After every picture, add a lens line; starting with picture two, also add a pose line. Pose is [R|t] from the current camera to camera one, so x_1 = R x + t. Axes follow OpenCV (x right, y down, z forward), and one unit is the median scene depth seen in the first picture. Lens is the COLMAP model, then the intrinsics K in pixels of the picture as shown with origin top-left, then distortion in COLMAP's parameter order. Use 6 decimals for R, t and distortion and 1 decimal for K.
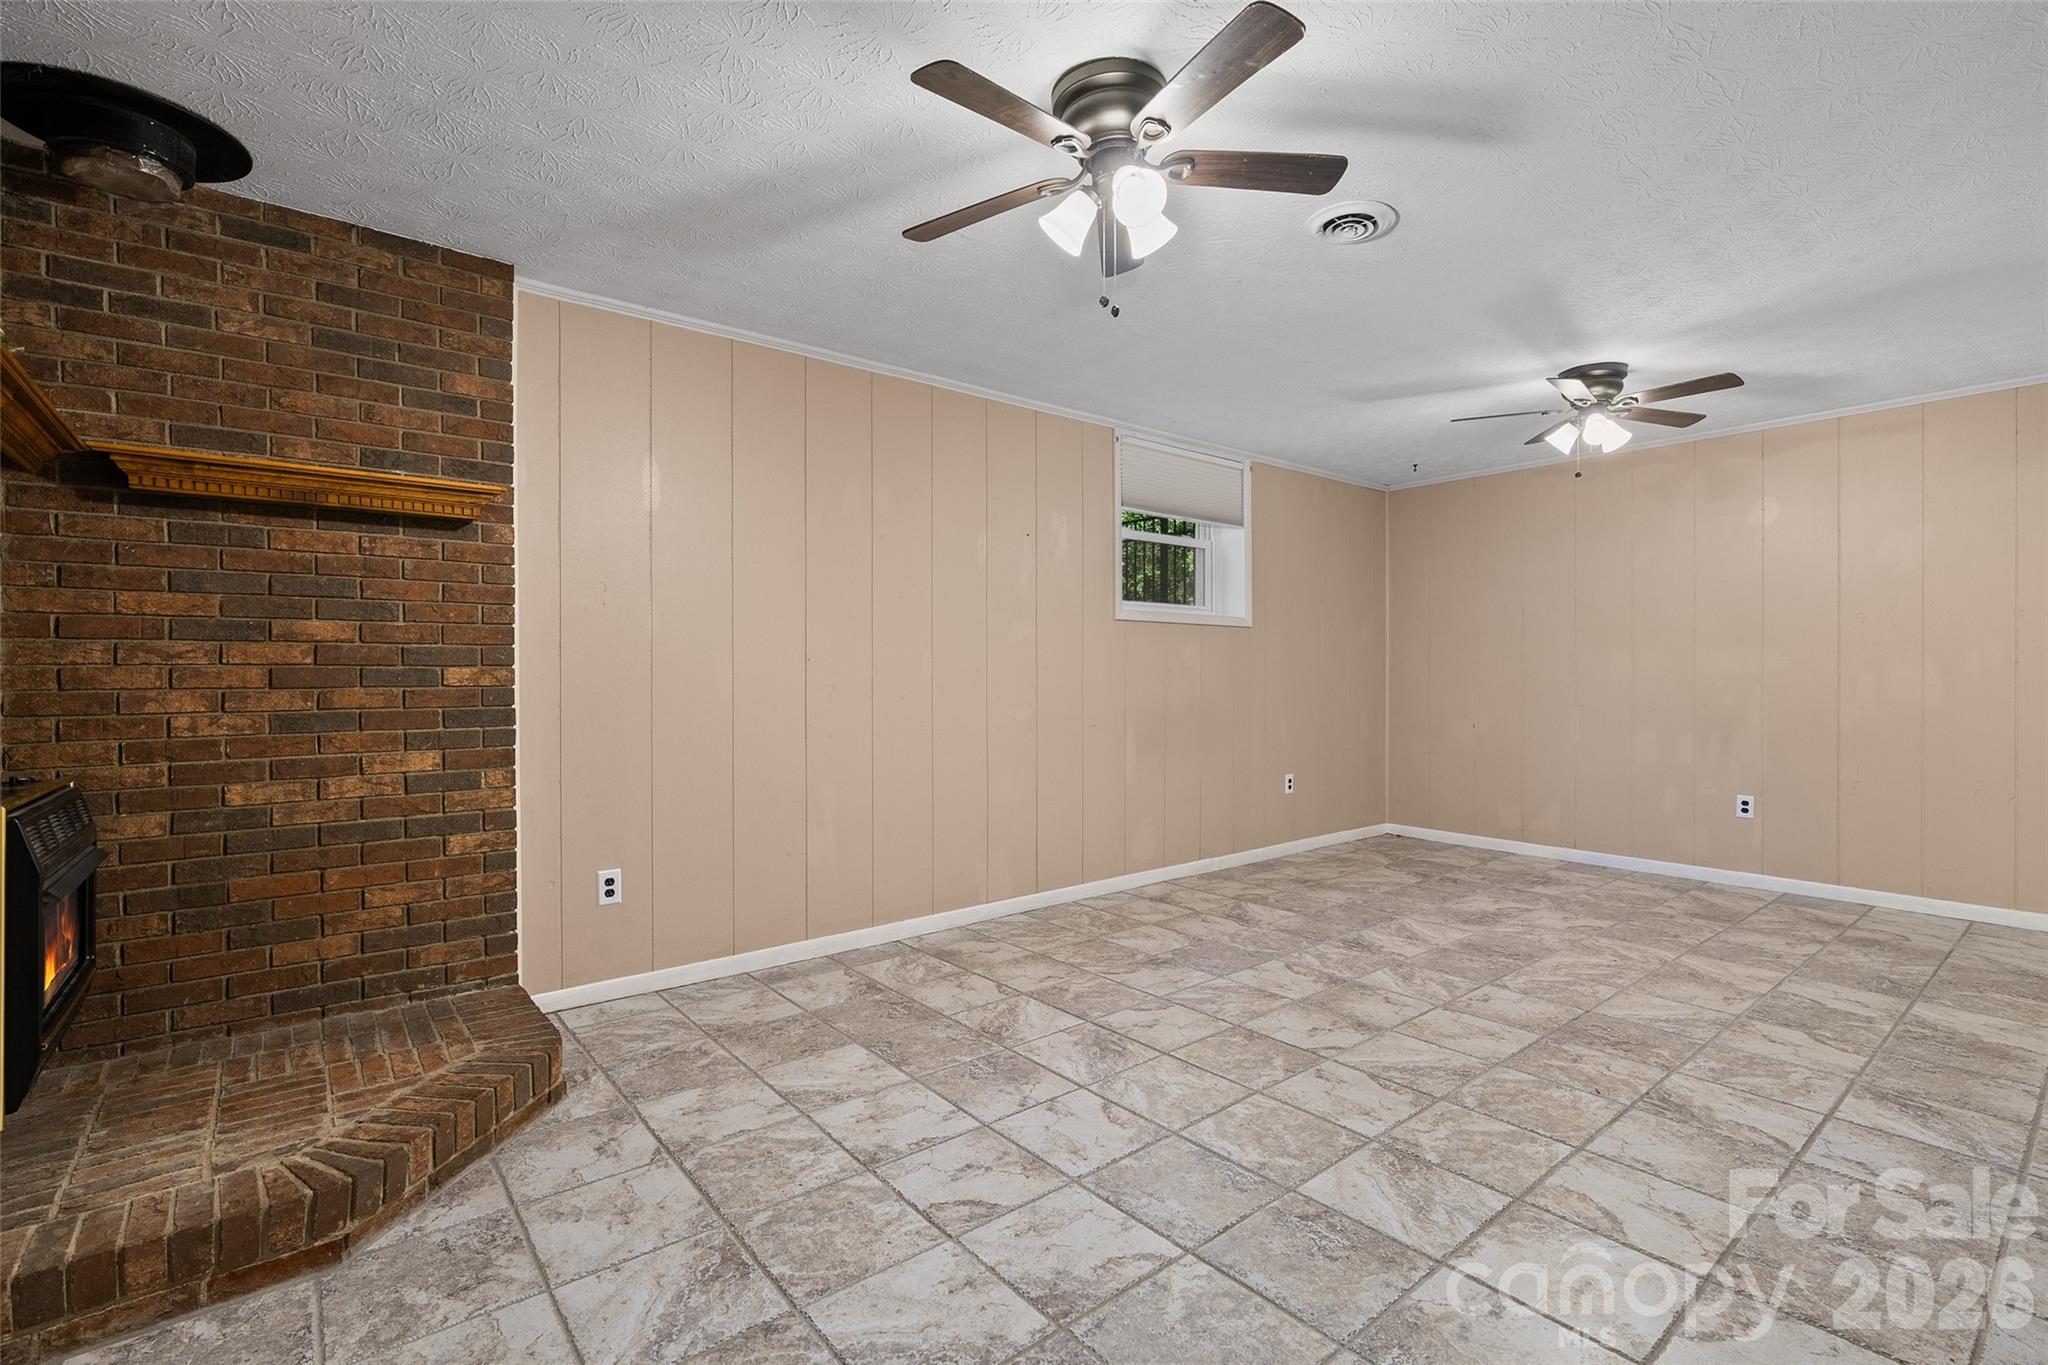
lens RADIAL K [[926.3, 0, 1021.3], [0, 926.3, 678.9], [0, 0, 1]] dist [-0.011852, 0.003245]
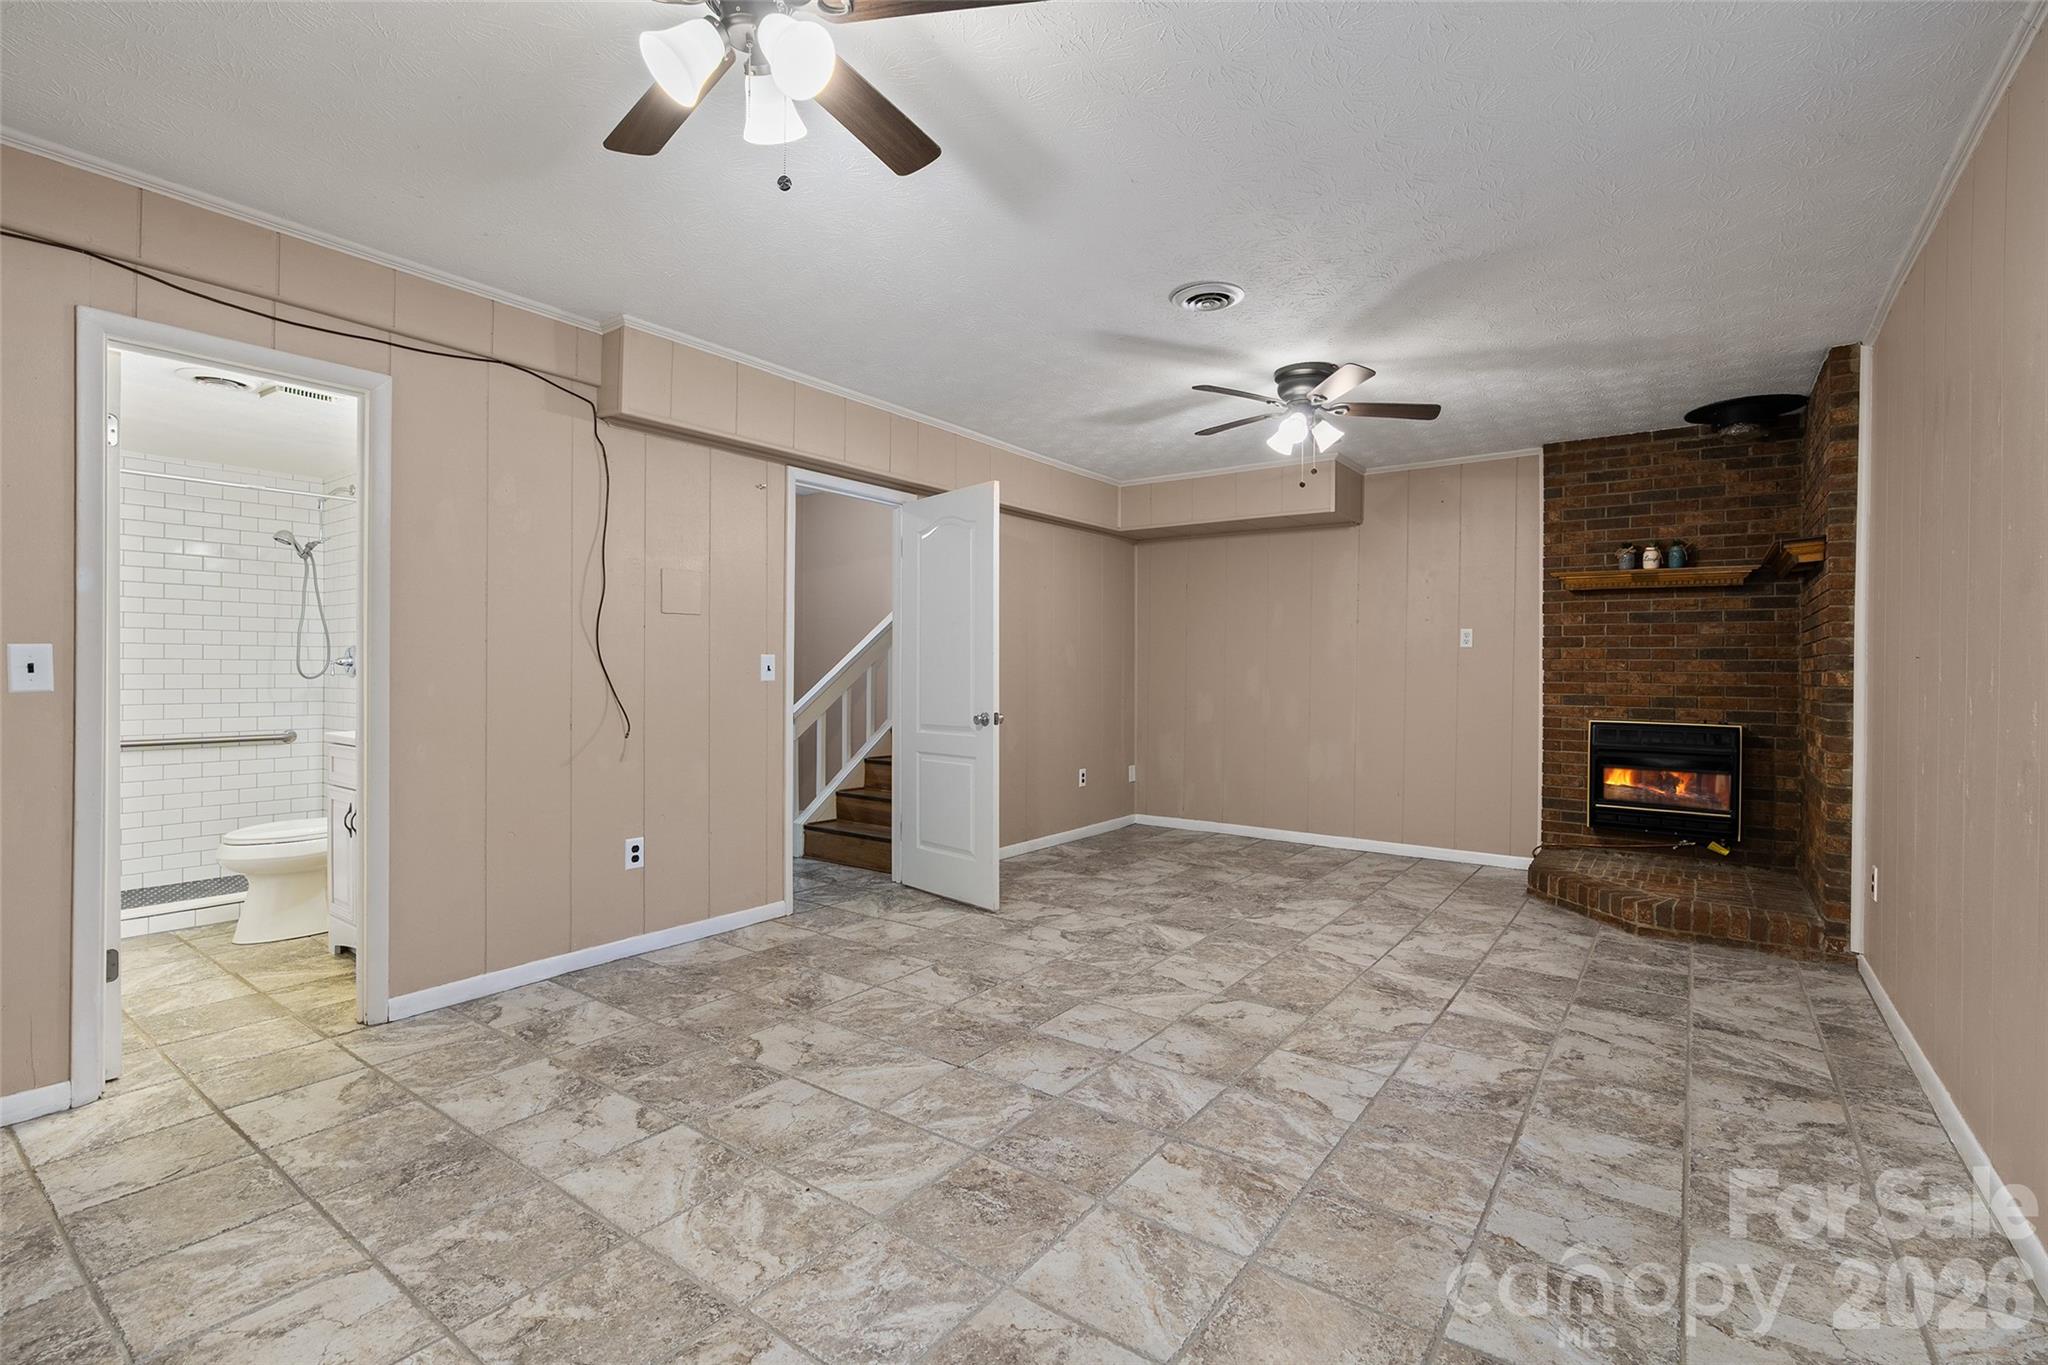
lens RADIAL K [[926.3, 0, 1027.1], [0, 926.3, 677.7], [0, 0, 1]] dist [-0.011852, 0.003245]
pose [[-0.965759, -0.004626, -0.259399, 0.773122], [-0.007016, 0.999941, 0.008286, -0.006821], [0.259346, 0.009823, -0.965735, 1.825343]]
